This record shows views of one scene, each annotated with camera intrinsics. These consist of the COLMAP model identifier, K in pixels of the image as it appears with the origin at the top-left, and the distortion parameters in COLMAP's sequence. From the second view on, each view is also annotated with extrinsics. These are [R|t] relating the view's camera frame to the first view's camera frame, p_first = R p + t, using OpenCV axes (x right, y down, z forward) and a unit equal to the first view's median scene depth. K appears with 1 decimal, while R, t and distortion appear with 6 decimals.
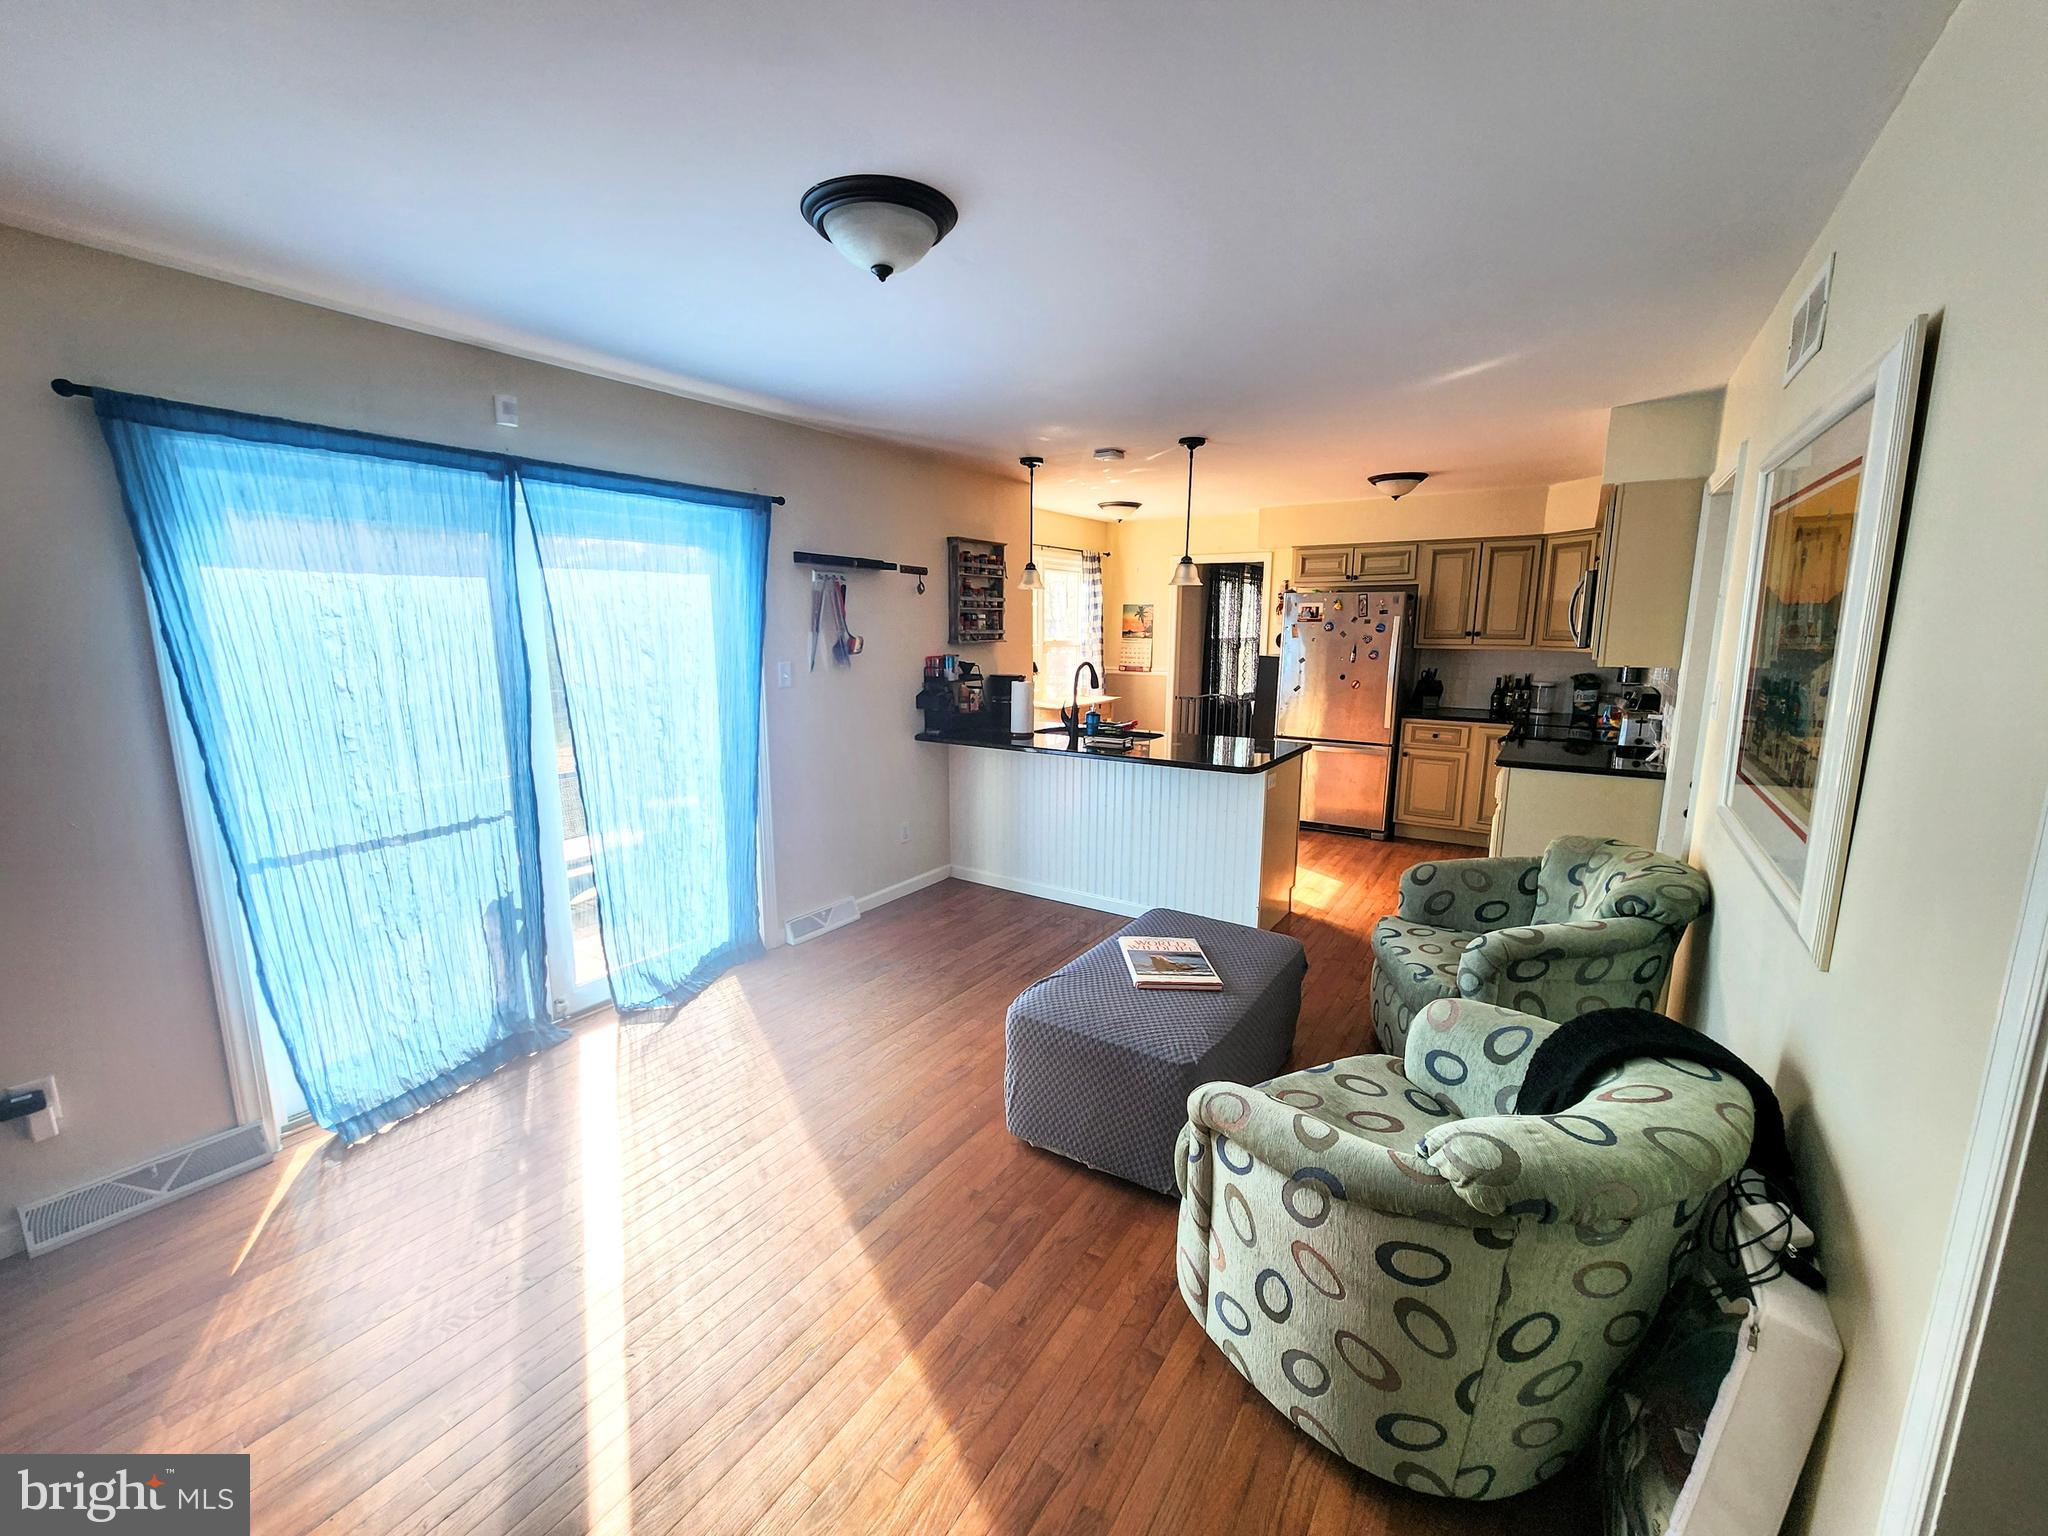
lens RADIAL K [[826.0, 0, 1020.5], [0, 826.0, 766.5], [0, 0, 1]] dist [0.013133, 0.000418]
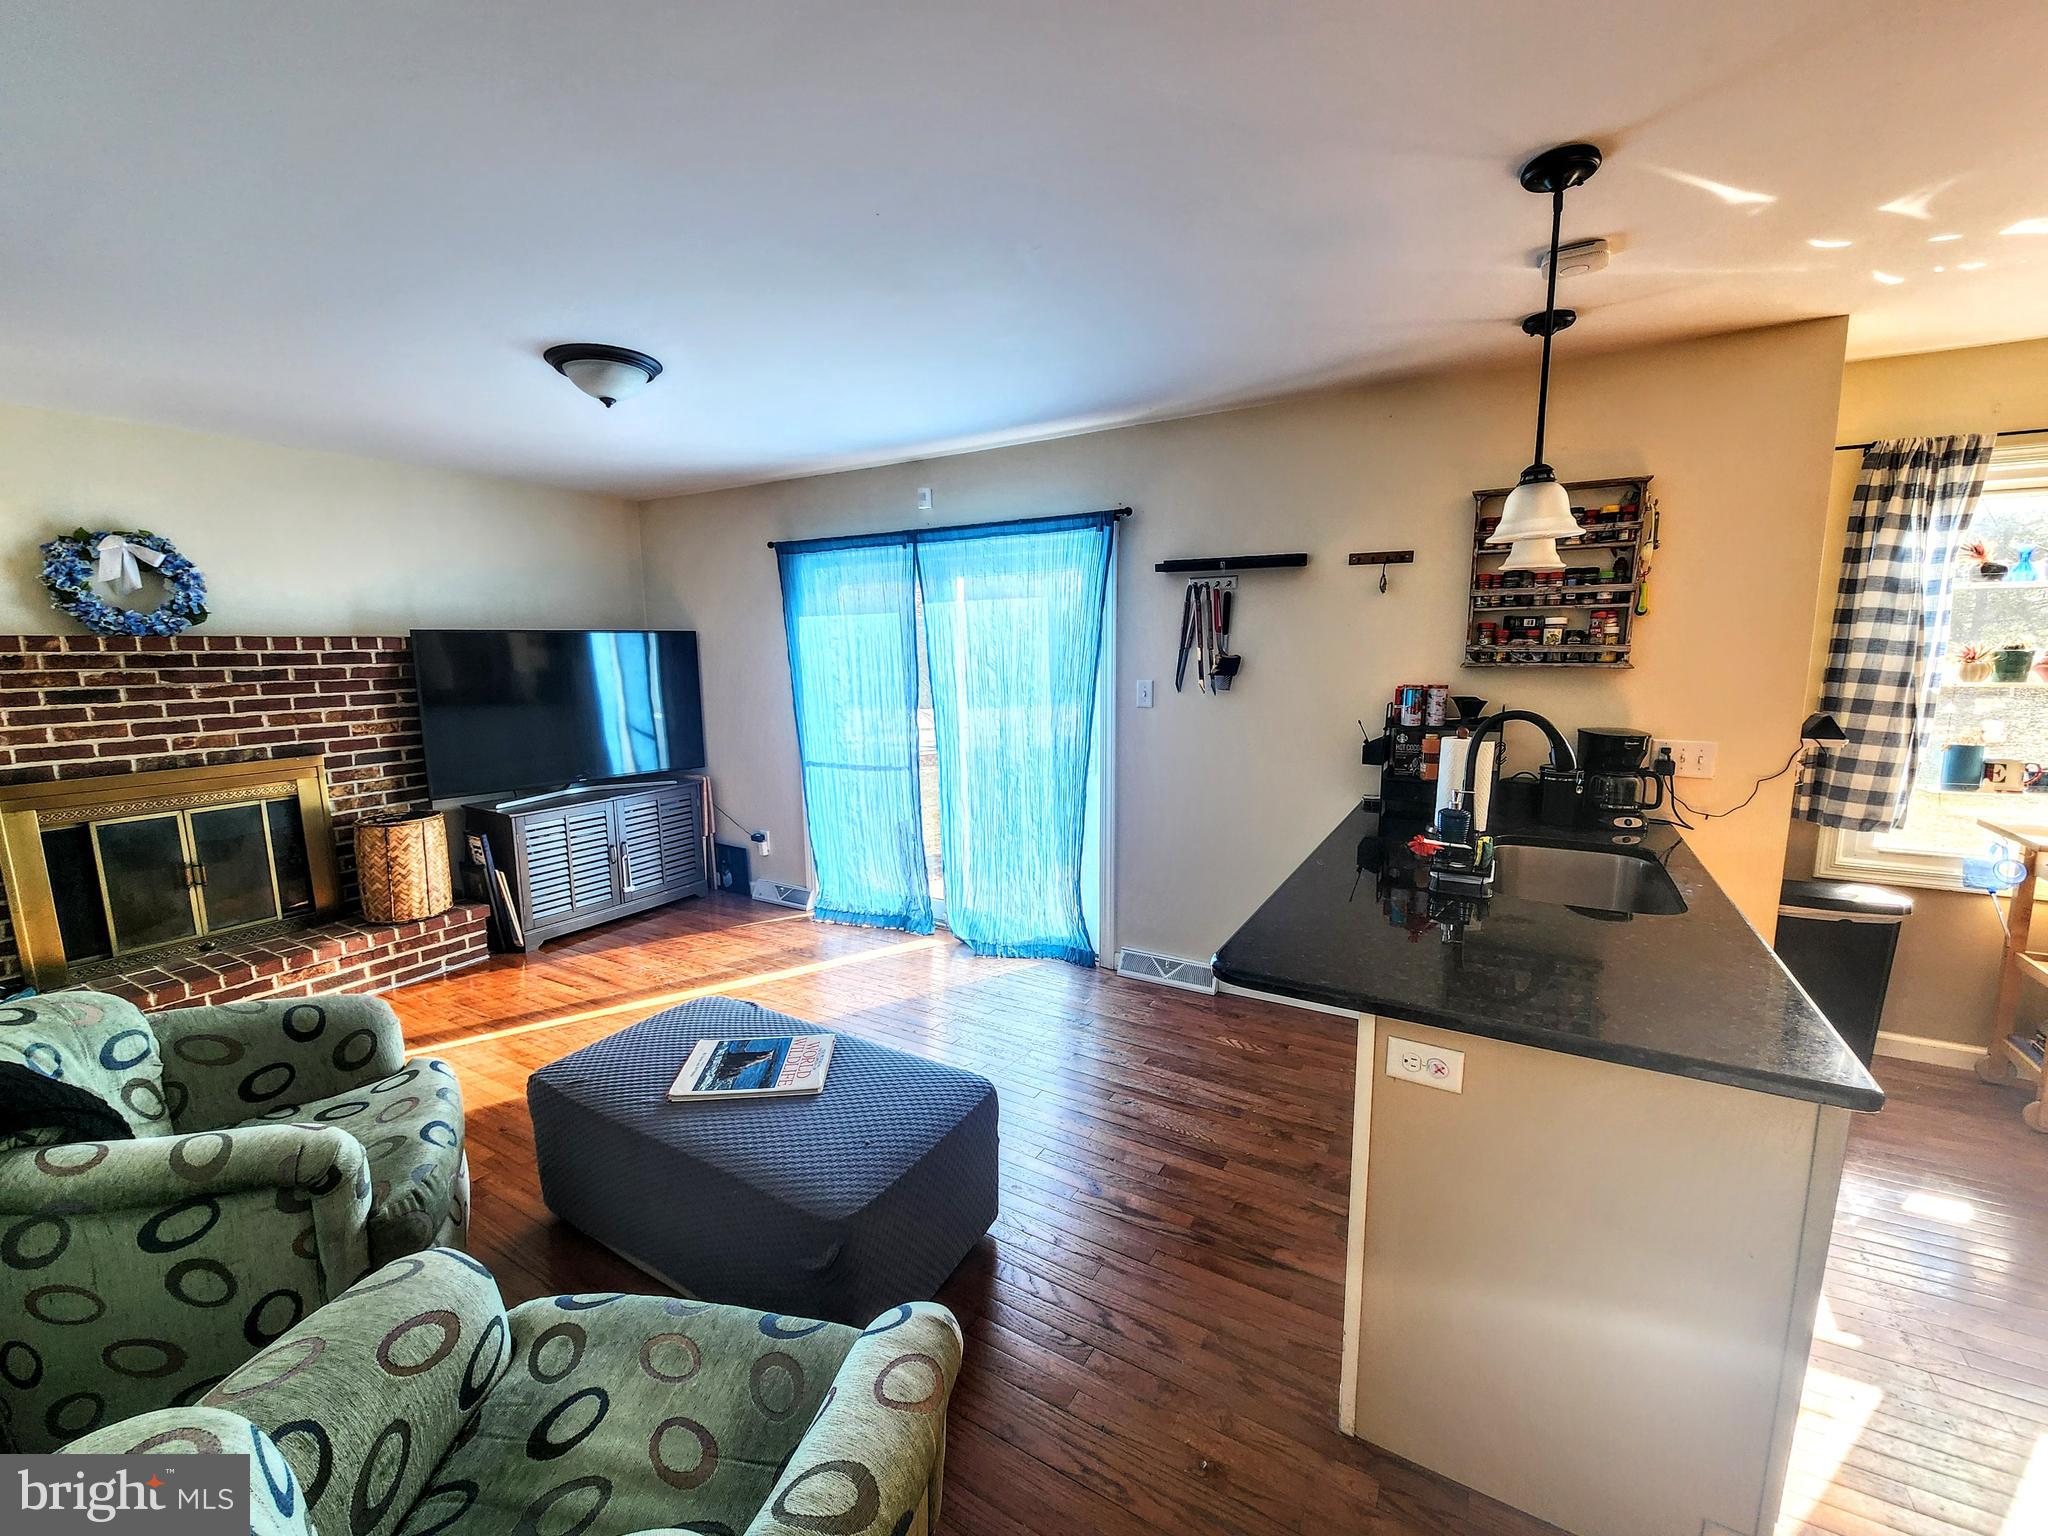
lens RADIAL K [[826.0, 0, 1032.0], [0, 826.0, 766.5], [0, 0, 1]] dist [0.013133, 0.000418]
pose [[0.068878, 0.135810, -0.988338, 0.667101], [-0.168695, 0.978010, 0.122634, -0.126917], [0.983259, 0.158281, 0.090273, 0.824425]]
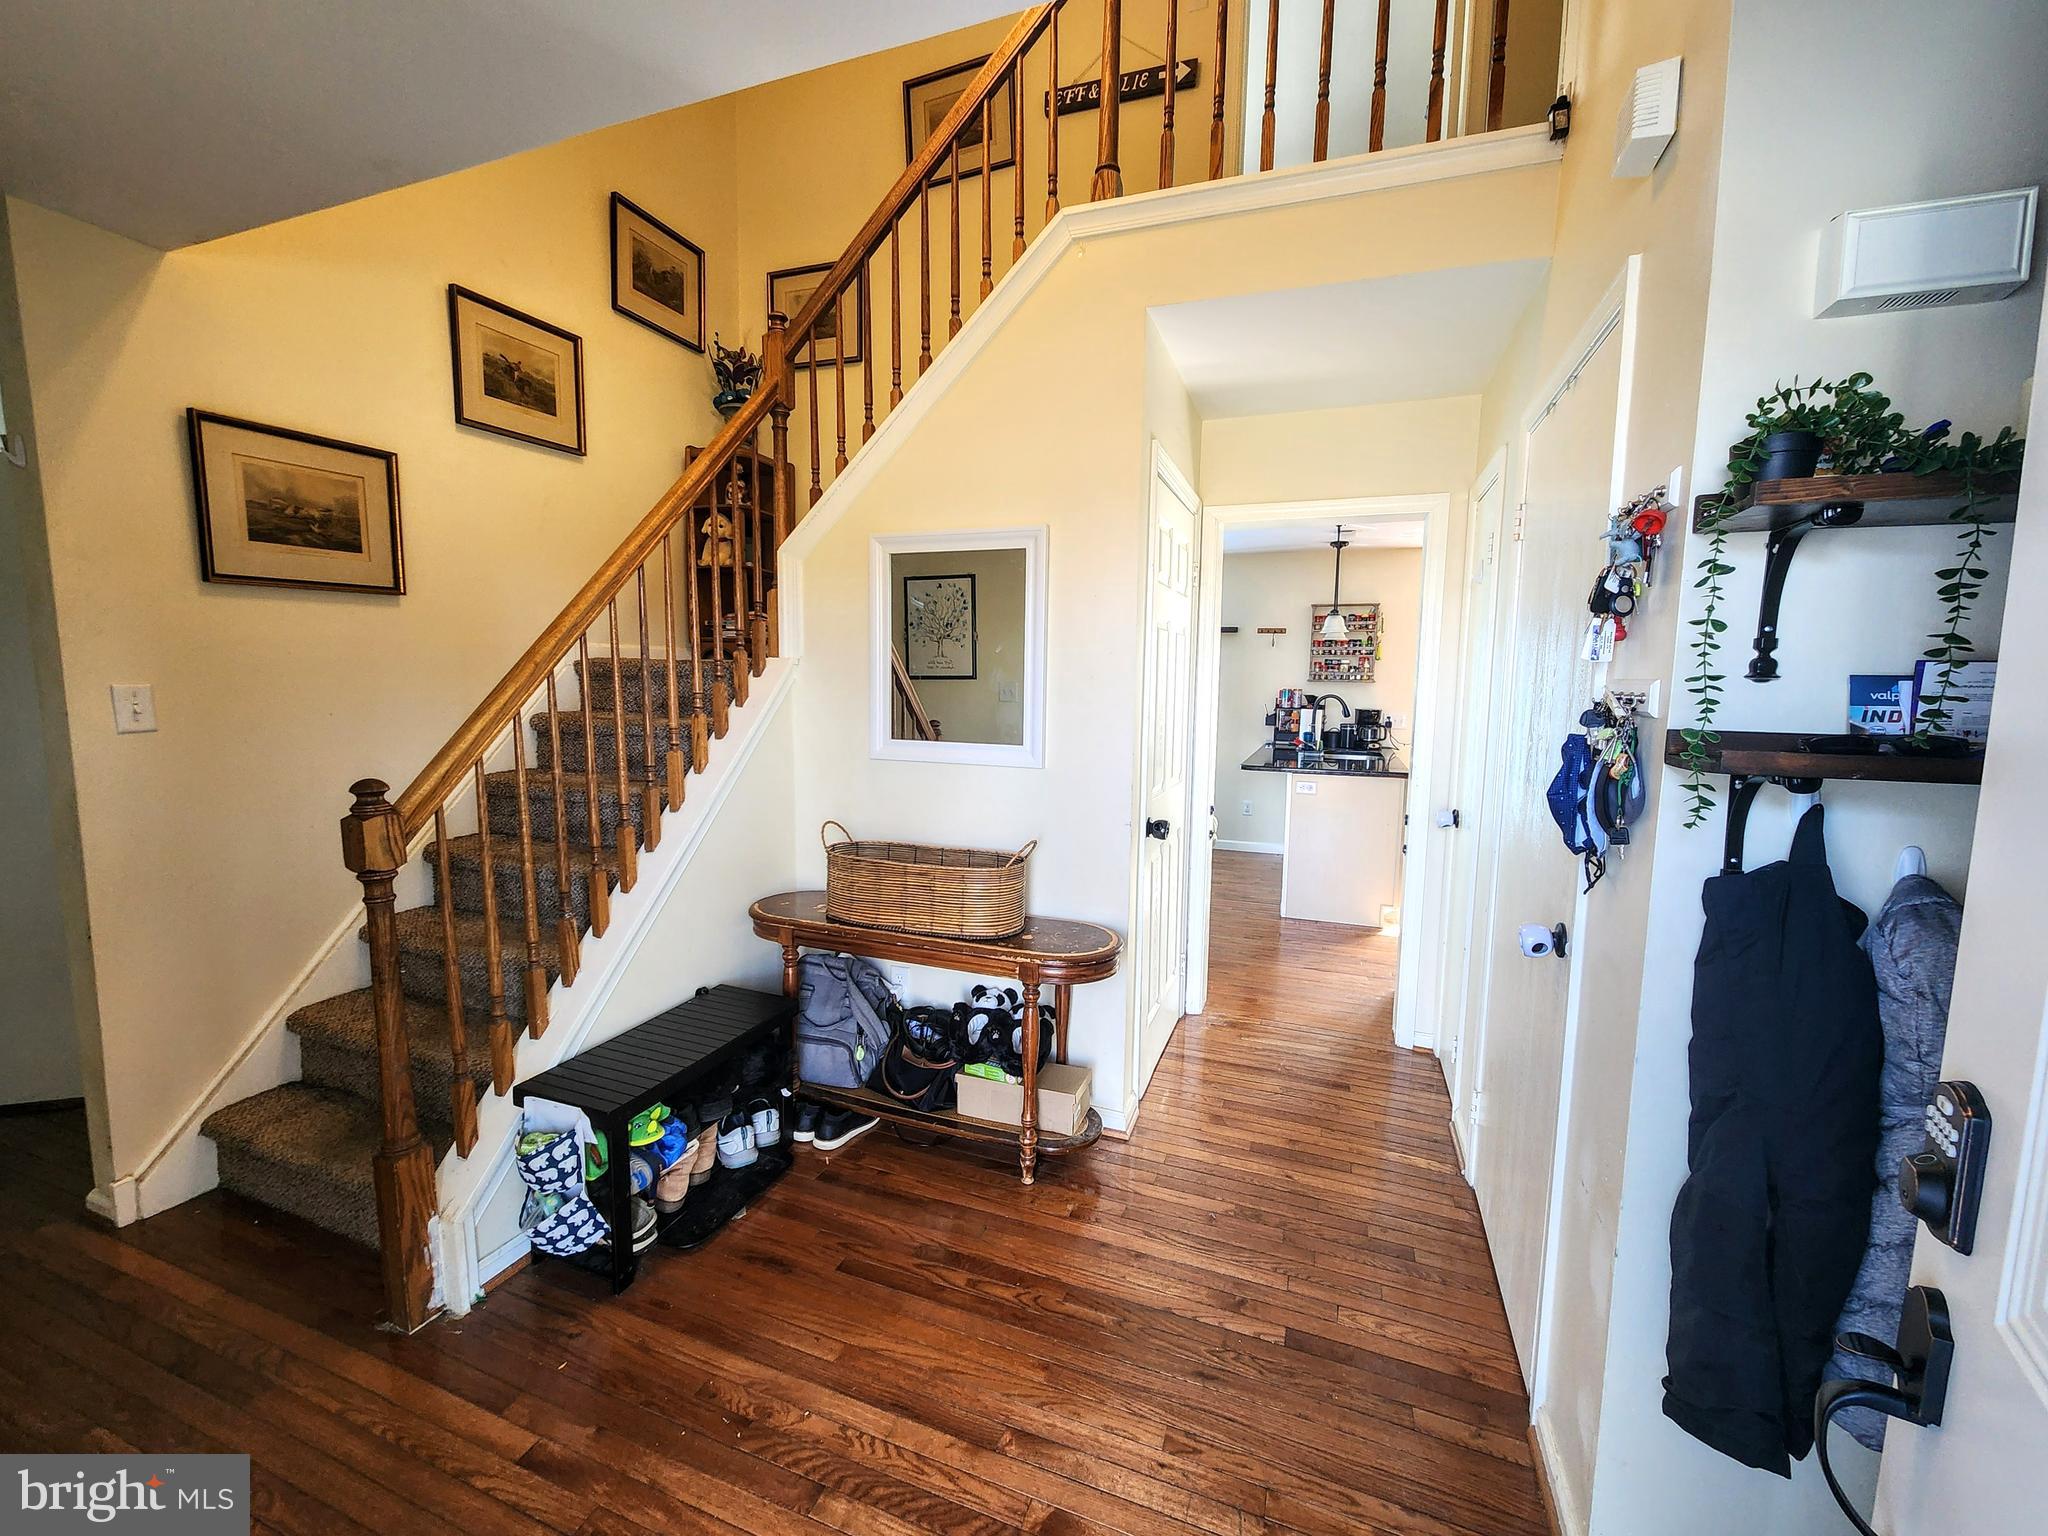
lens RADIAL K [[826.0, 0, 1019.0], [0, 826.0, 770.9], [0, 0, 1]] dist [0.013133, 0.000418]
pose [[0.228478, 0.107114, -0.967639, 1.487010], [-0.182638, 0.980998, 0.065468, -0.007128], [0.956264, 0.161770, 0.243700, 0.297032]]
